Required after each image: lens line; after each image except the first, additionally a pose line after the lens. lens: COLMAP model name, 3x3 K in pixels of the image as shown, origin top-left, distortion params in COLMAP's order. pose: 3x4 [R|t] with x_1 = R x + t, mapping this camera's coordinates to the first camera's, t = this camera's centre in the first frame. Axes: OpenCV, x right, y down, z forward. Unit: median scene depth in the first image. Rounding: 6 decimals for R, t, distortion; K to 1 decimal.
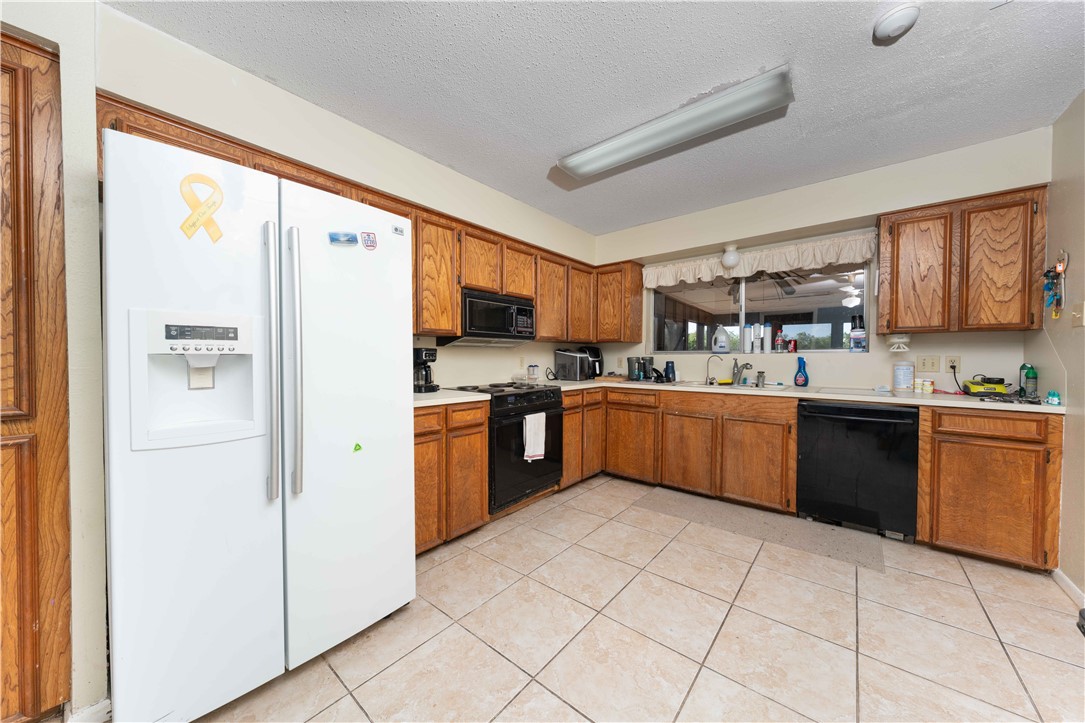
lens RADIAL K [[381.5, 0, 571.4], [0, 381.5, 364.9], [0, 0, 1]] dist [0.000682, 0.000148]
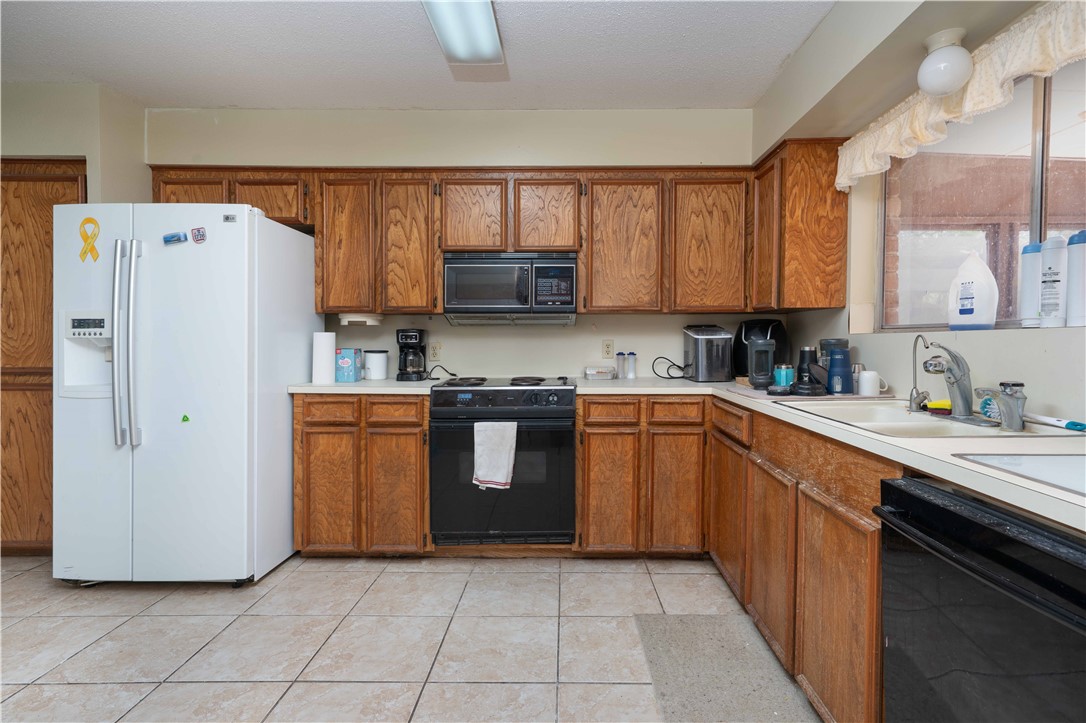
lens RADIAL K [[582.5, 0, 544.1], [0, 582.5, 350.4], [0, 0, 1]] dist [0.012738, 0.001371]
pose [[0.594409, 0.016068, -0.804002, 0.861000], [-0.016395, 0.999835, 0.007861, -0.011562], [0.803996, 0.008509, 0.594574, 0.473849]]
